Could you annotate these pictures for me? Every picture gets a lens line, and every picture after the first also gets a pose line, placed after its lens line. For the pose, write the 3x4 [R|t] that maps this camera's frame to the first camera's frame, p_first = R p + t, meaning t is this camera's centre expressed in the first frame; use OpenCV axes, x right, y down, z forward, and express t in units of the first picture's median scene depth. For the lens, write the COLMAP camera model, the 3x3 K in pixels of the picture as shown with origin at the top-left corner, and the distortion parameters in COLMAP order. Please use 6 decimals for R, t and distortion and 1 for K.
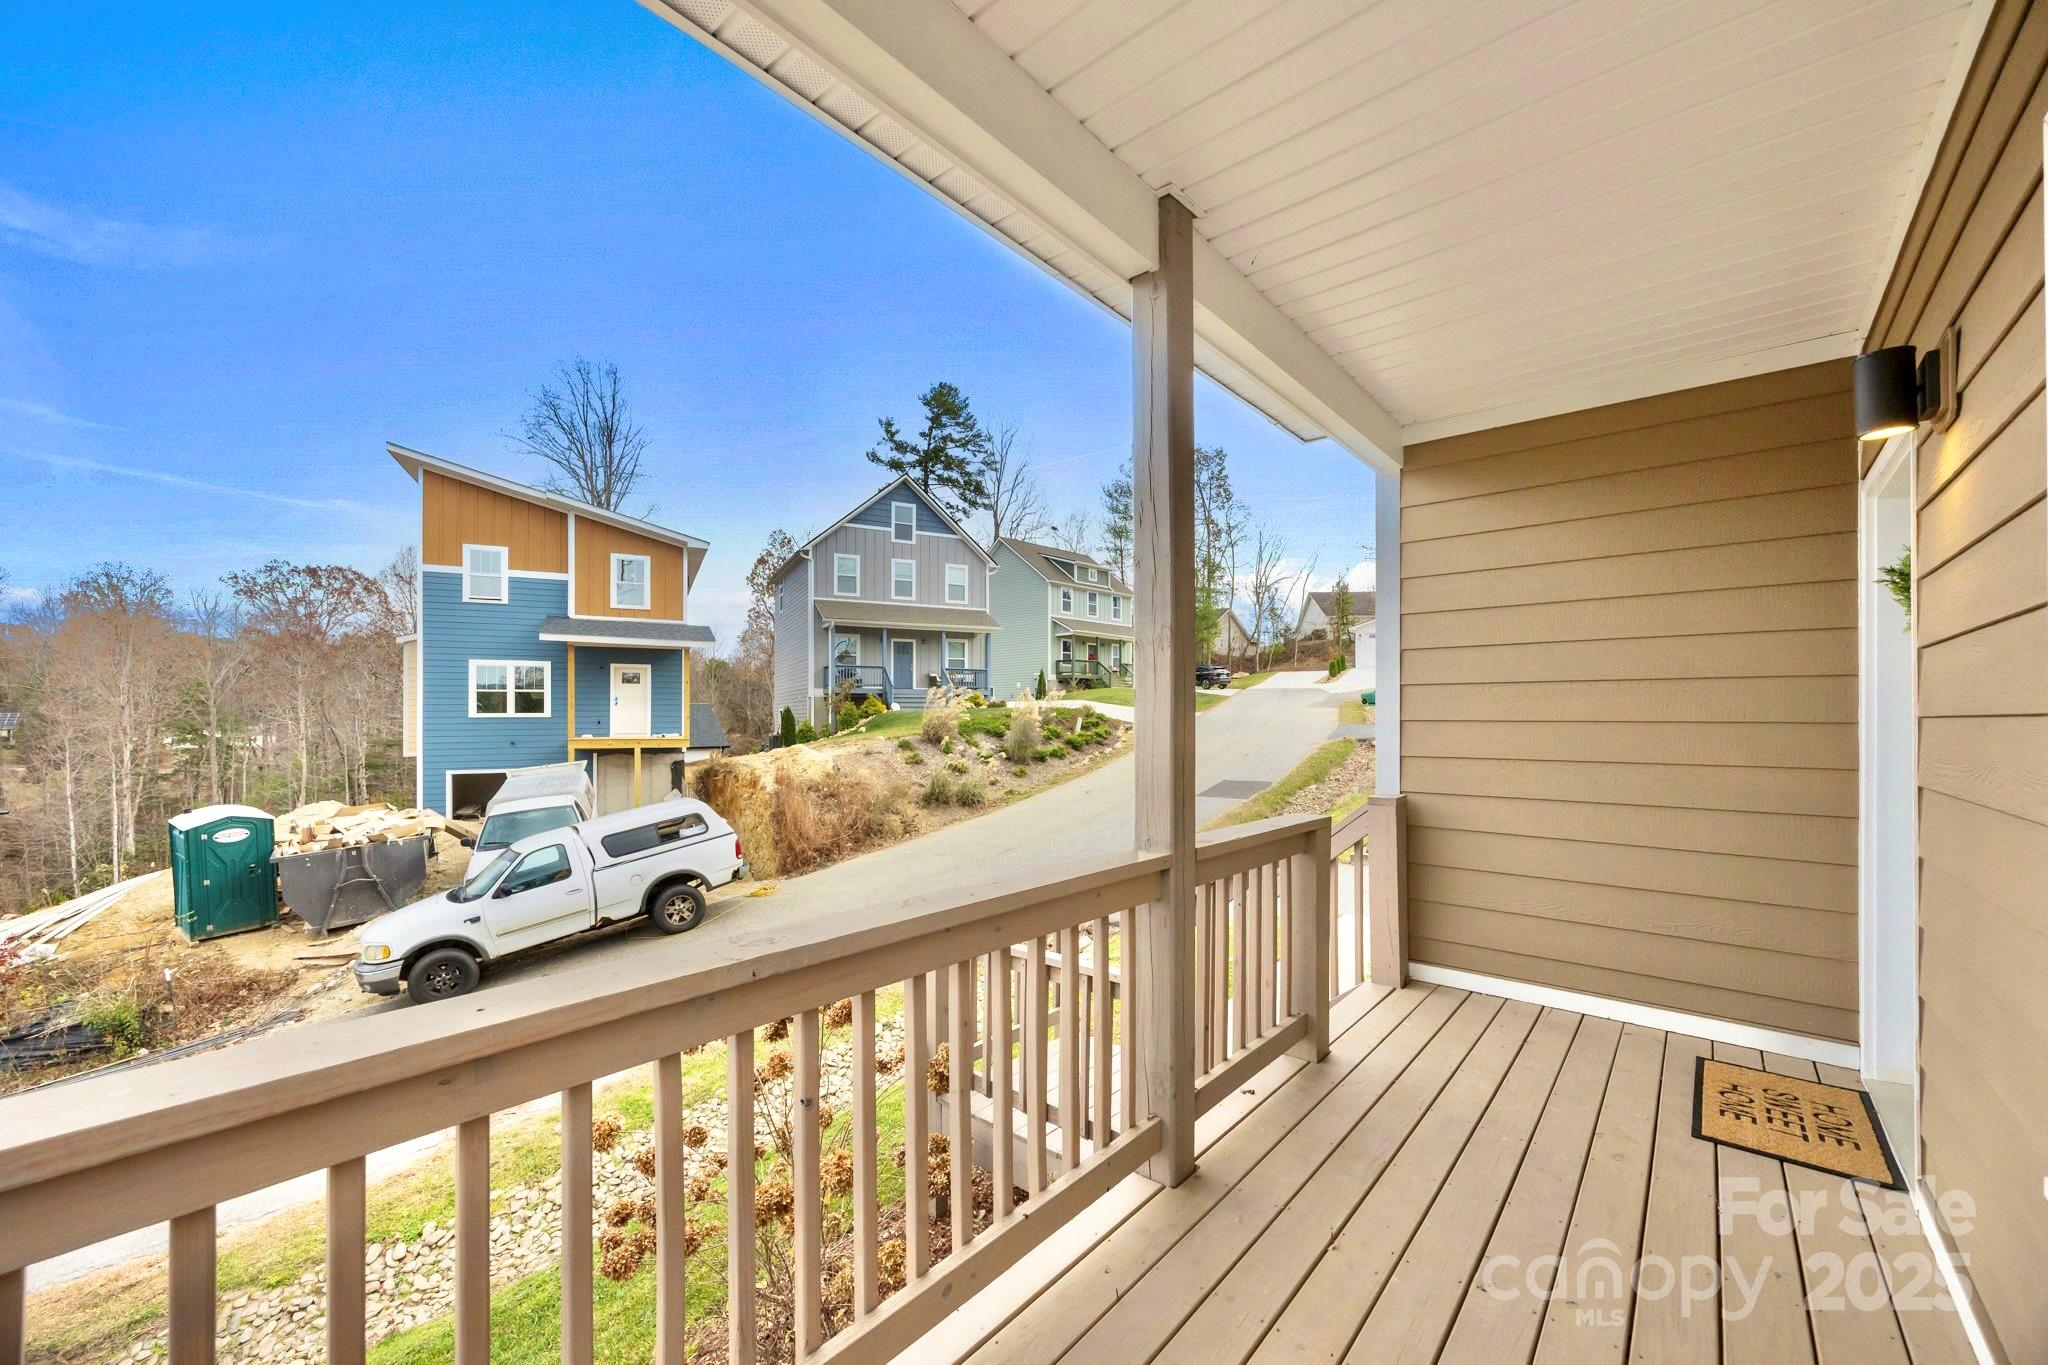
lens RADIAL K [[799.4, 0, 1026.8], [0, 799.4, 716.6], [0, 0, 1]] dist [0.000334, 0.000021]
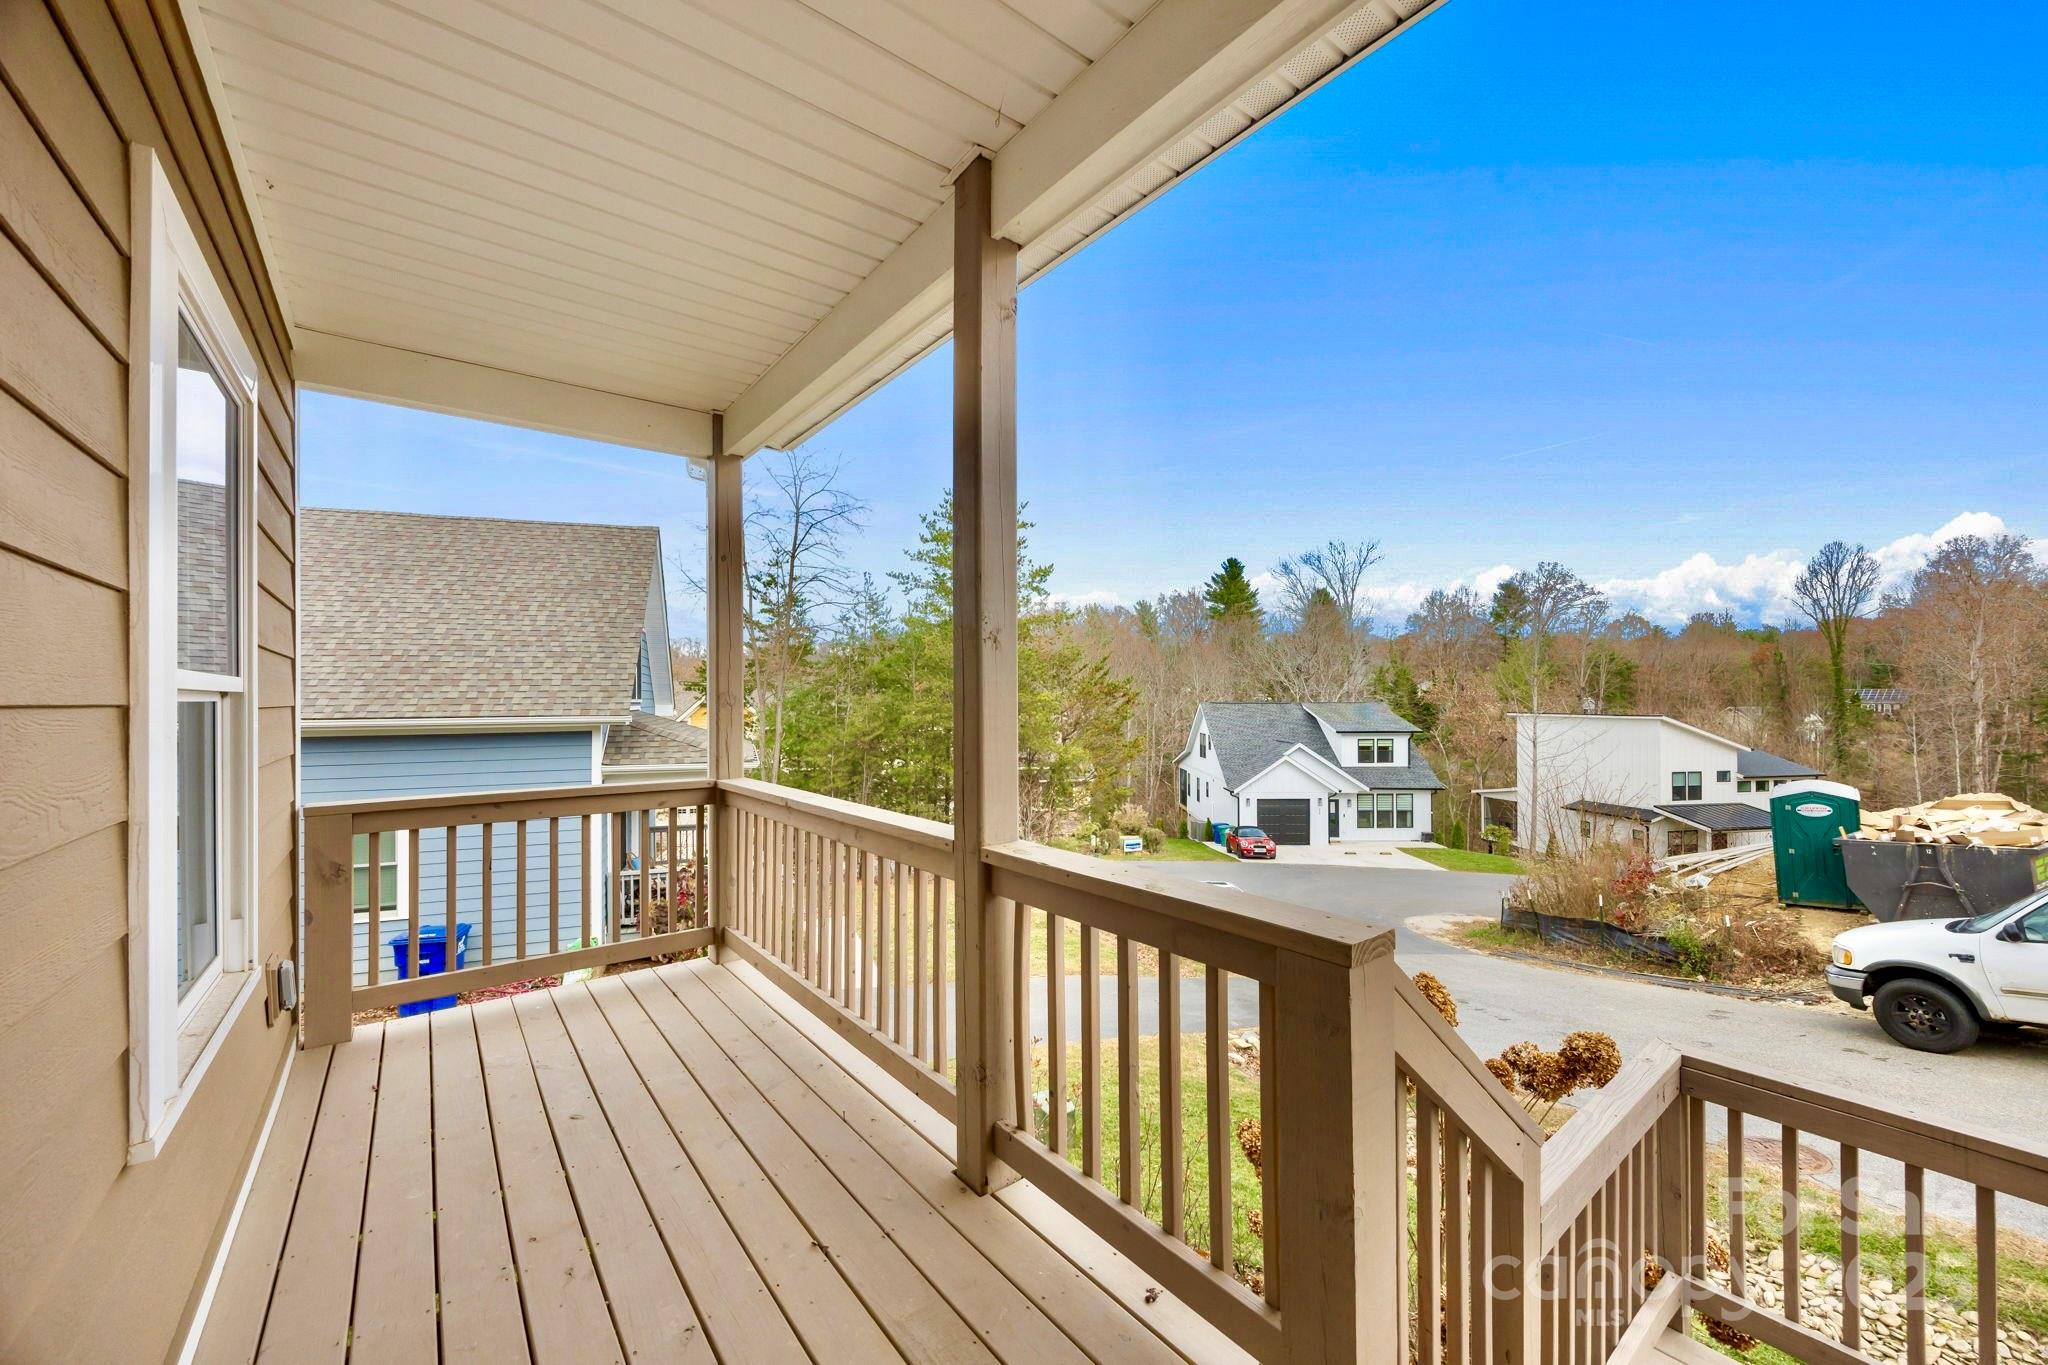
lens RADIAL K [[789.7, 0, 1034.3], [0, 789.7, 693.5], [0, 0, 1]] dist [0.000040, -0.000023]
pose [[-0.187726, 0.001000, -0.982221, 0.213695], [0.002400, 0.999997, 0.000559, -0.004595], [0.982219, -0.002252, -0.187727, 0.237578]]
